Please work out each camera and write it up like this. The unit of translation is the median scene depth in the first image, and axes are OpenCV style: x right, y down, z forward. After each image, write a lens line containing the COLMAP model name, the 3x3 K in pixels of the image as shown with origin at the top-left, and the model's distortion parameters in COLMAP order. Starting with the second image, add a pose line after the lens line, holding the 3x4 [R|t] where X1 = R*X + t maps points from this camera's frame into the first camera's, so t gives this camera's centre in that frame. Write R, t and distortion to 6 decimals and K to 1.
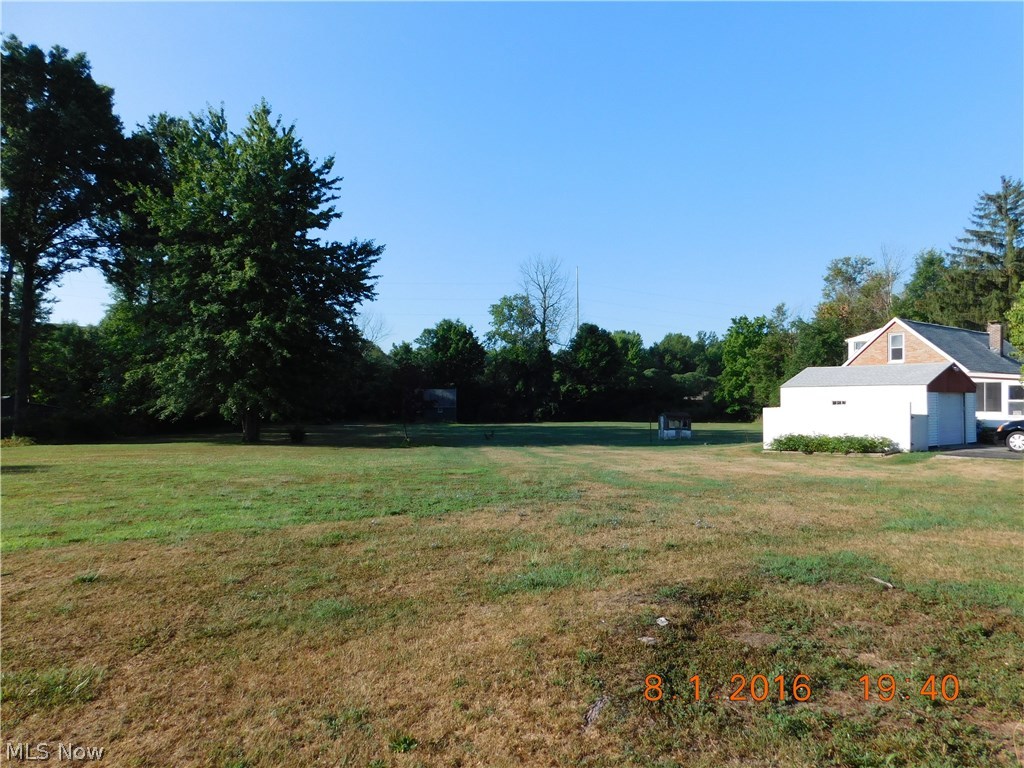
lens RADIAL K [[675.4, 0, 514.4], [0, 675.4, 373.7], [0, 0, 1]] dist [-0.074159, 0.057442]
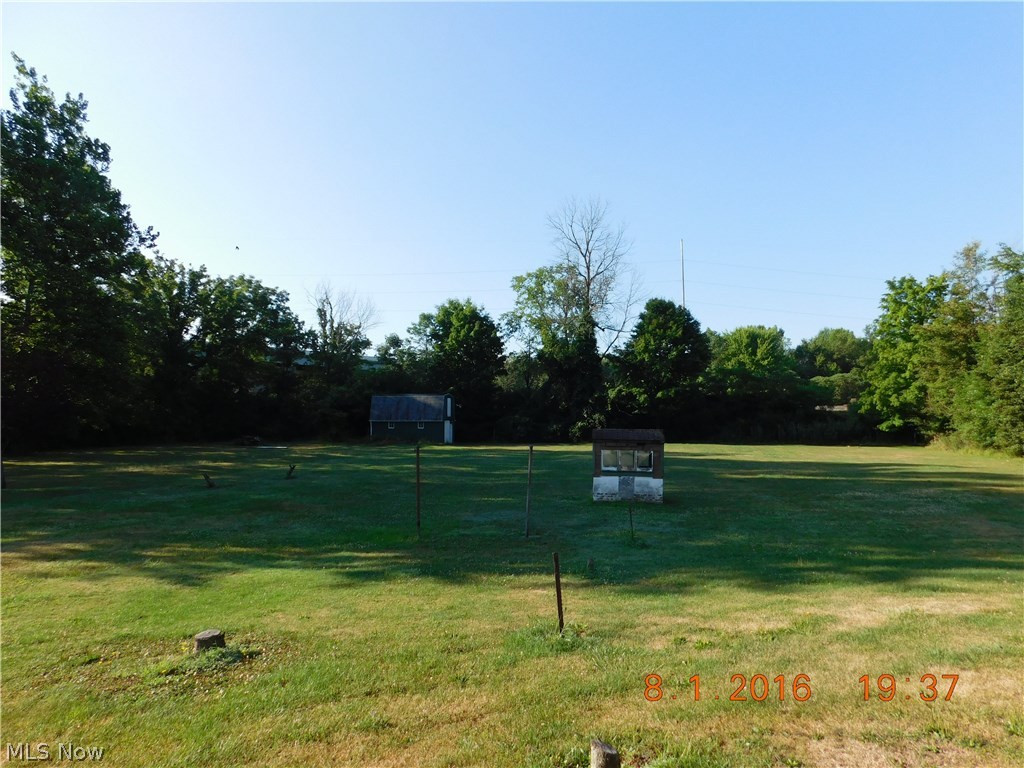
lens RADIAL K [[675.4, 0, 515.2], [0, 675.4, 384.1], [0, 0, 1]] dist [-0.074159, 0.057442]
pose [[0.969128, -0.014400, -0.246139, 0.139975], [0.011978, 0.999864, -0.011334, 0.018373], [0.246268, 0.008036, 0.969168, 0.315800]]
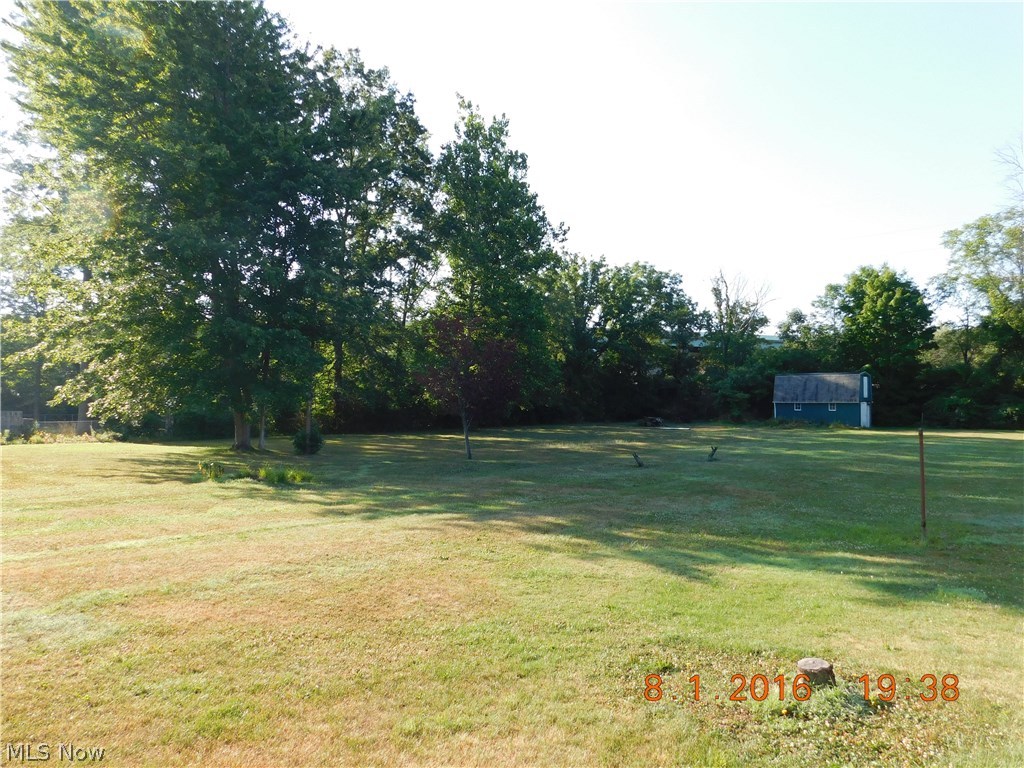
lens RADIAL K [[675.4, 0, 515.3], [0, 675.4, 383.7], [0, 0, 1]] dist [-0.074159, 0.057442]
pose [[0.694184, -0.018888, -0.719550, 0.119229], [0.029536, 0.999561, 0.002257, 0.019422], [0.719191, -0.022820, 0.694437, 0.319920]]
